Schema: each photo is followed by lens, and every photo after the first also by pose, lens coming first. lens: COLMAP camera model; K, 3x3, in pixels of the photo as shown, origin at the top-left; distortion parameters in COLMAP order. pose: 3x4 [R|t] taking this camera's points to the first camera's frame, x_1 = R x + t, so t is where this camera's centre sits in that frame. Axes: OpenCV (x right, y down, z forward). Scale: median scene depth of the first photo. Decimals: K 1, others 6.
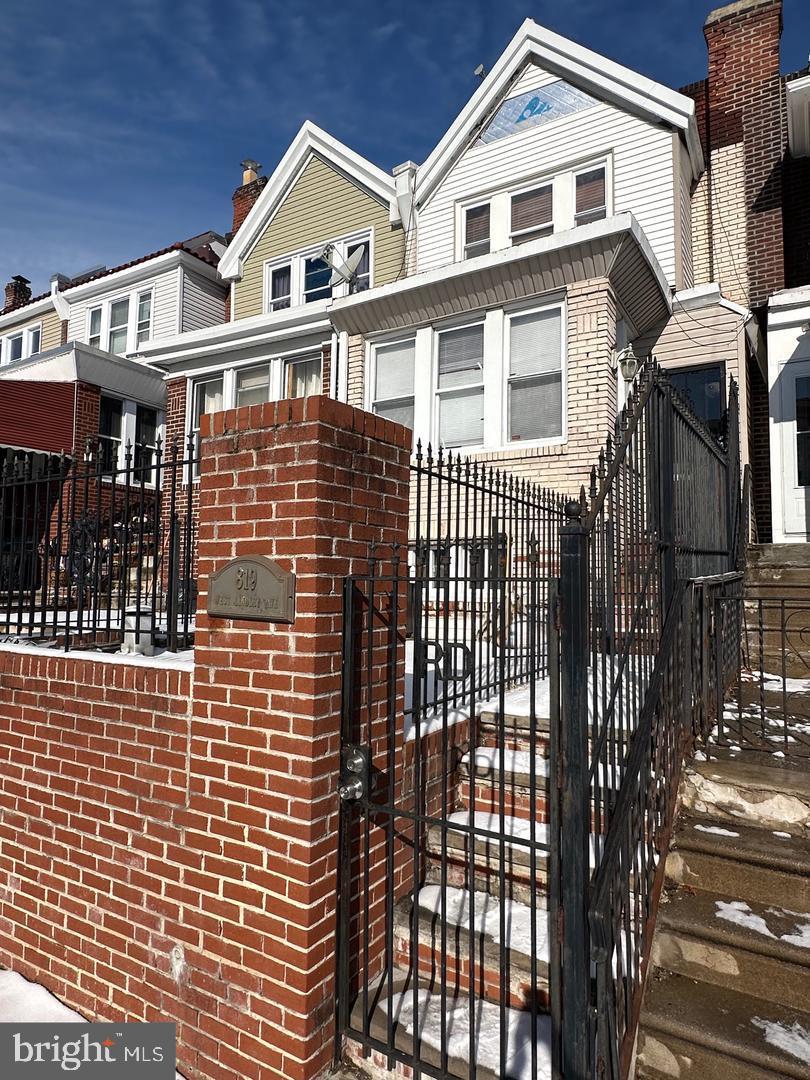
lens RADIAL K [[664.9, 0, 402.1], [0, 664.9, 536.0], [0, 0, 1]] dist [-0.010011, 0.002999]
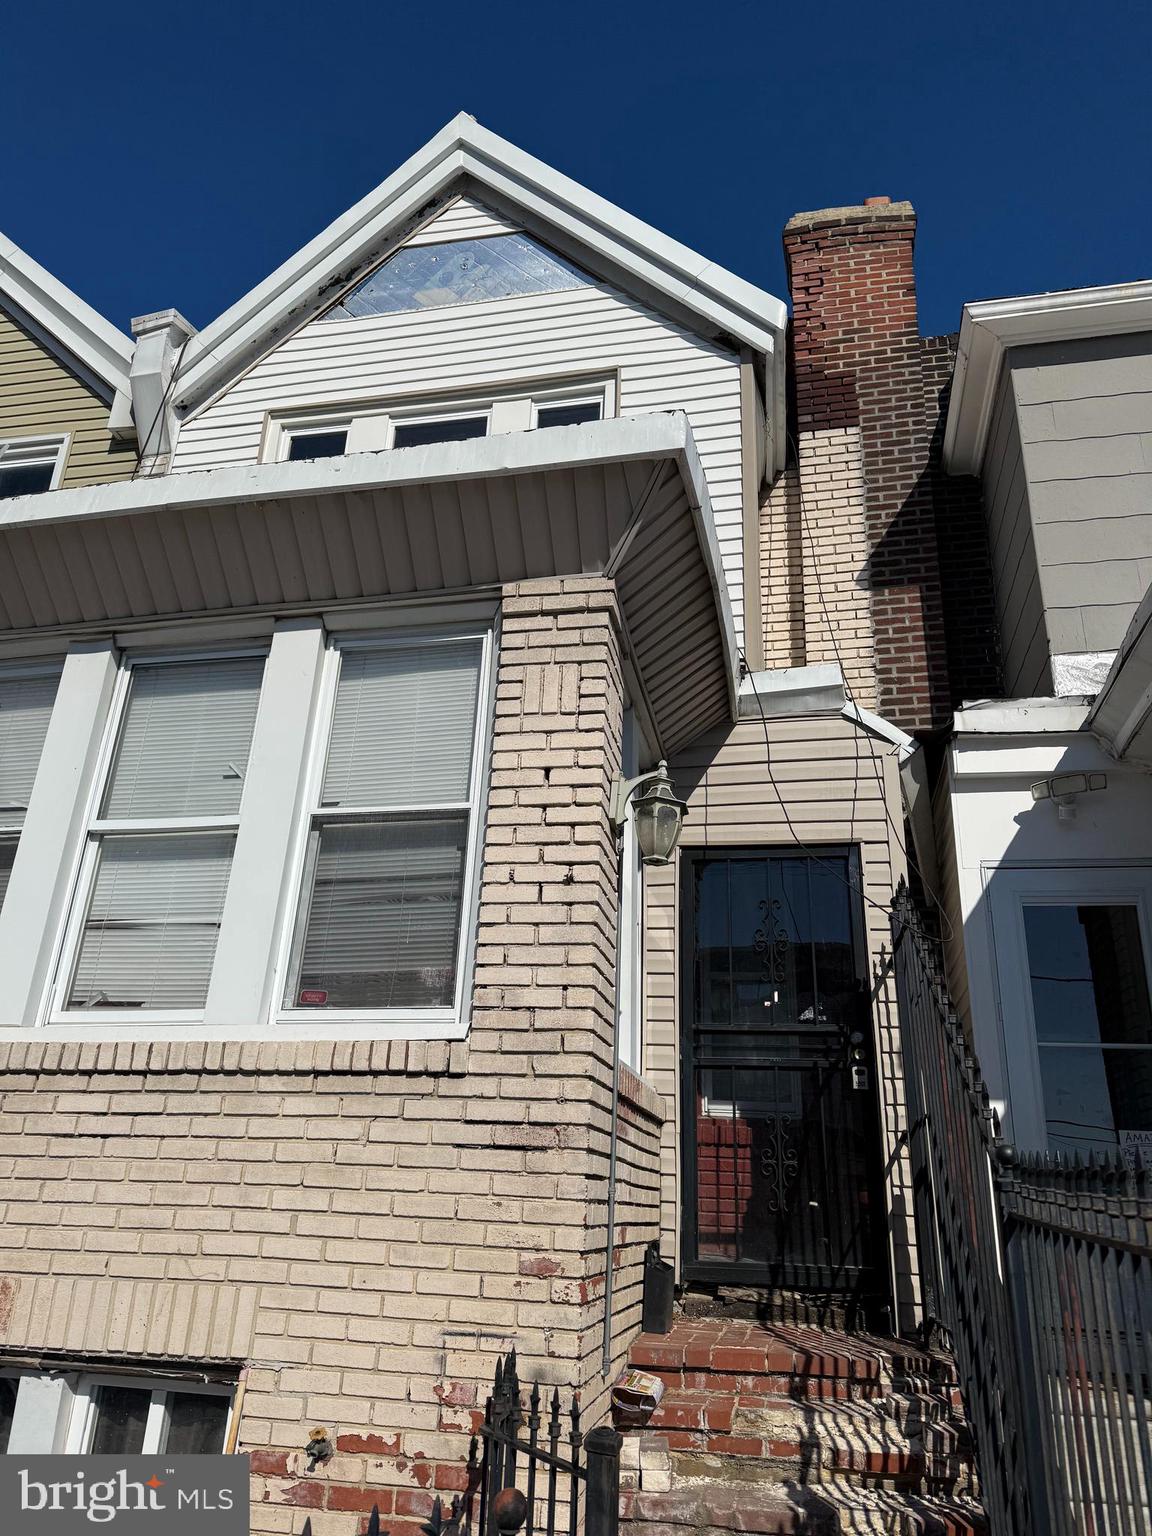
lens RADIAL K [[1081.6, 0, 576.4], [0, 1081.6, 764.8], [0, 0, 1]] dist [0.069126, -0.070131]
pose [[0.942338, 0.146393, 0.300946, 0.110866], [-0.050520, 0.951172, -0.304498, -0.096027], [-0.330828, 0.271737, 0.903721, 0.433311]]
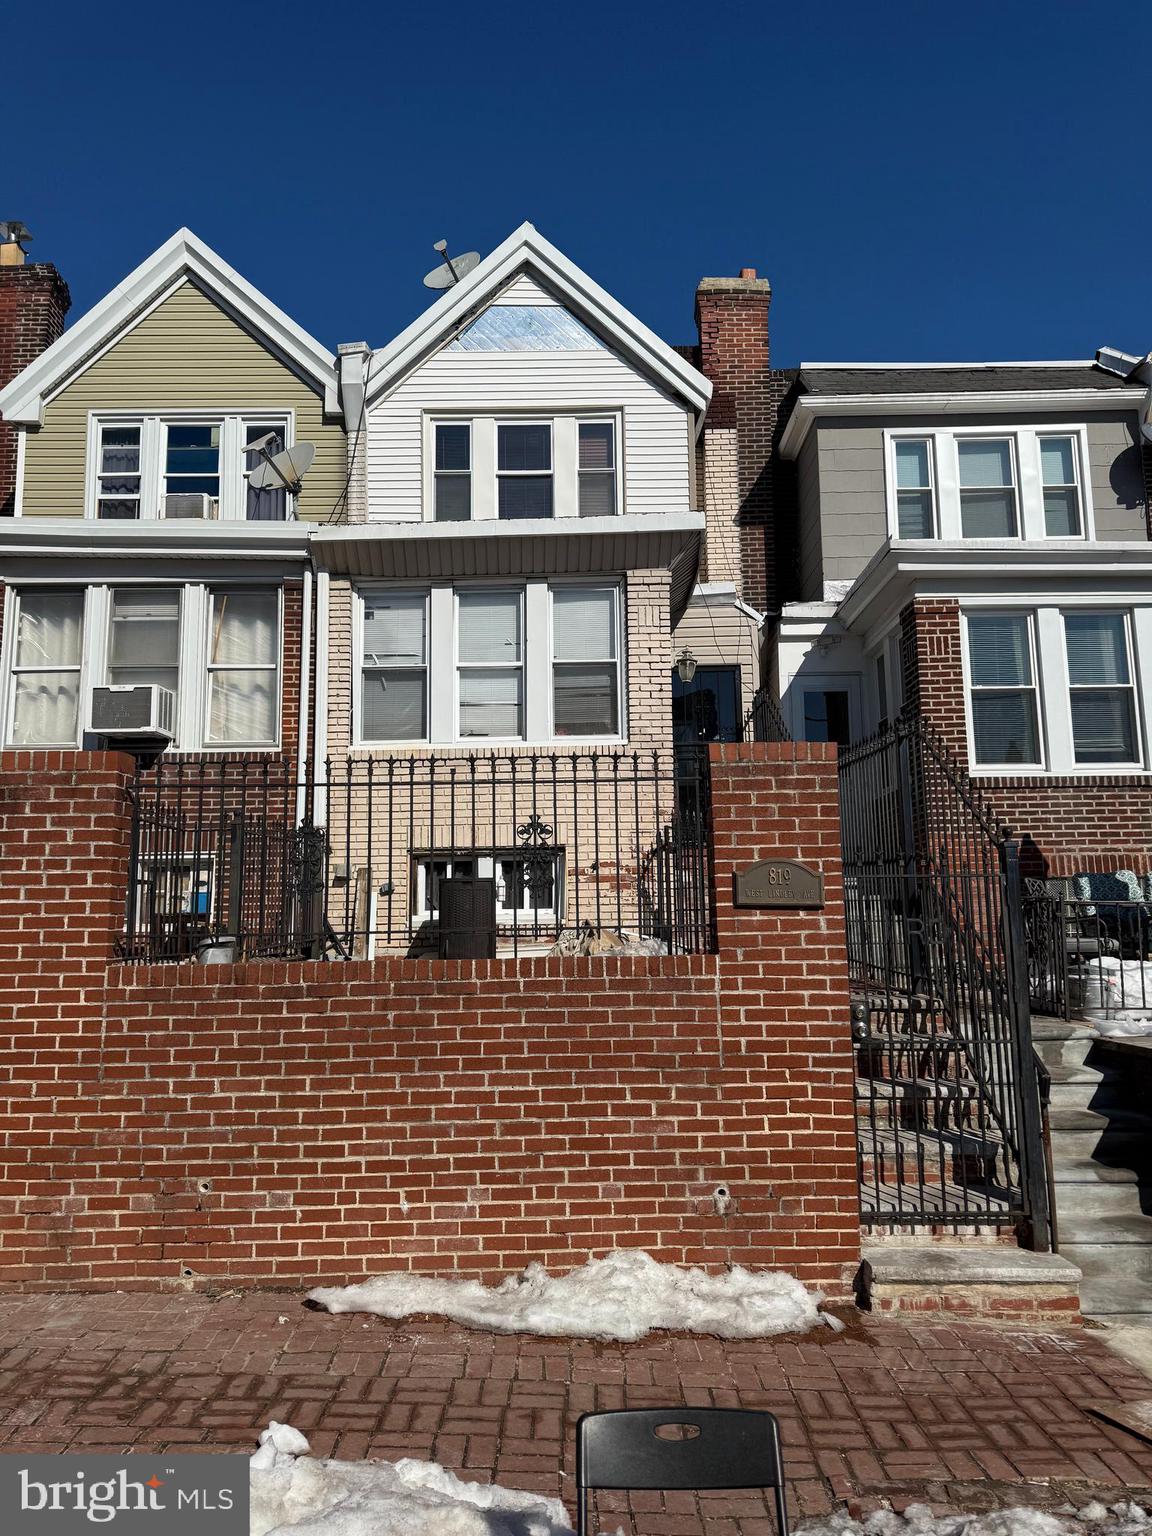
lens RADIAL K [[1081.6, 0, 573.0], [0, 1081.6, 764.5], [0, 0, 1]] dist [0.069126, -0.070131]
pose [[0.854010, 0.056430, 0.517188, -0.505281], [-0.016121, 0.996493, -0.082107, 0.008014], [-0.520007, 0.061783, 0.851925, -0.183214]]
